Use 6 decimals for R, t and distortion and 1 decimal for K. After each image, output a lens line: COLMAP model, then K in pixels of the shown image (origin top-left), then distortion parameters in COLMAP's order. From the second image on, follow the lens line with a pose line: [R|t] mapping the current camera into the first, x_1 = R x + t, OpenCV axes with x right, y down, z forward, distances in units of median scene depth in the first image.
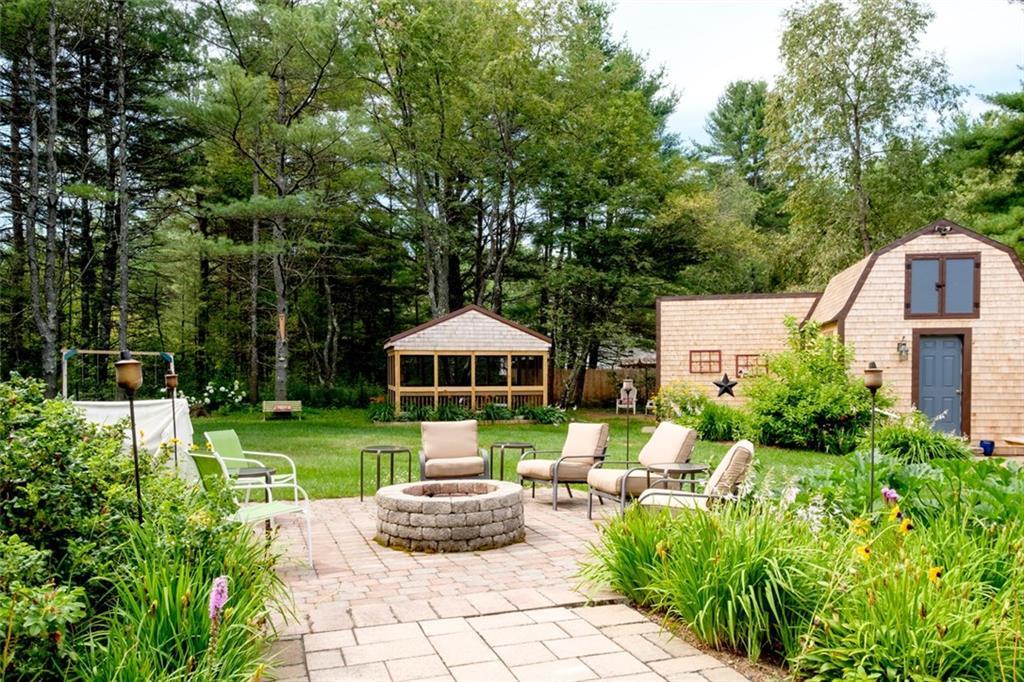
lens RADIAL K [[712.2, 0, 512.5], [0, 712.2, 344.6], [0, 0, 1]] dist [-0.000985, -0.000017]
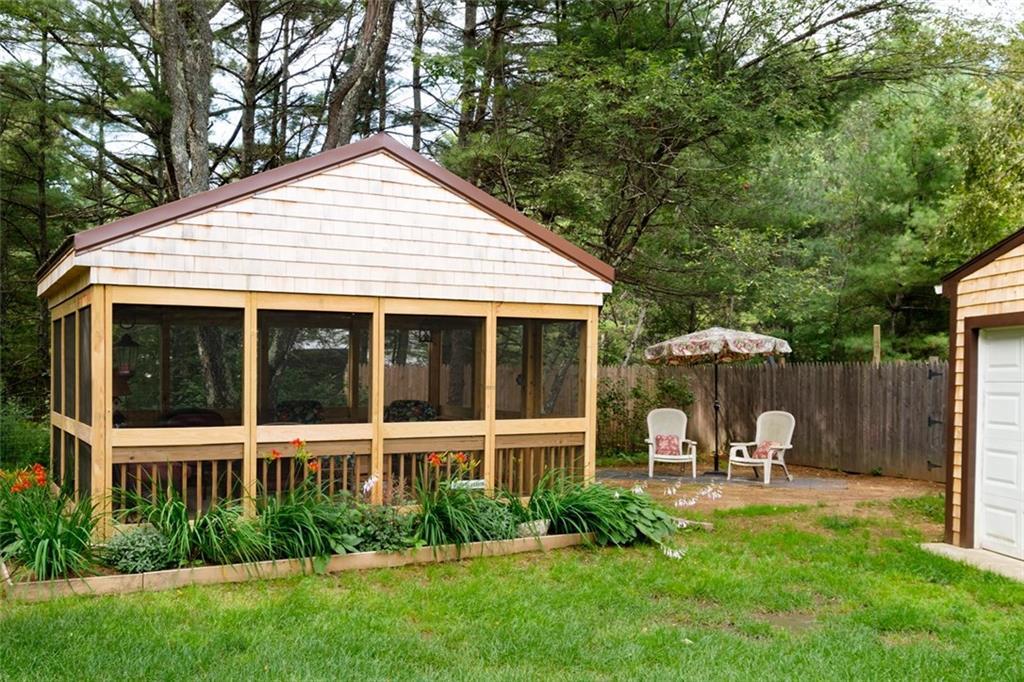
lens RADIAL K [[1099.6, 0, 511.2], [0, 1099.6, 341.6], [0, 0, 1]] dist [-0.007782, 0.000000]
pose [[0.968194, 0.012697, 0.249878, -0.114581], [-0.015930, 0.999813, 0.010921, 0.020969], [-0.249693, -0.014554, 0.968216, 0.564474]]
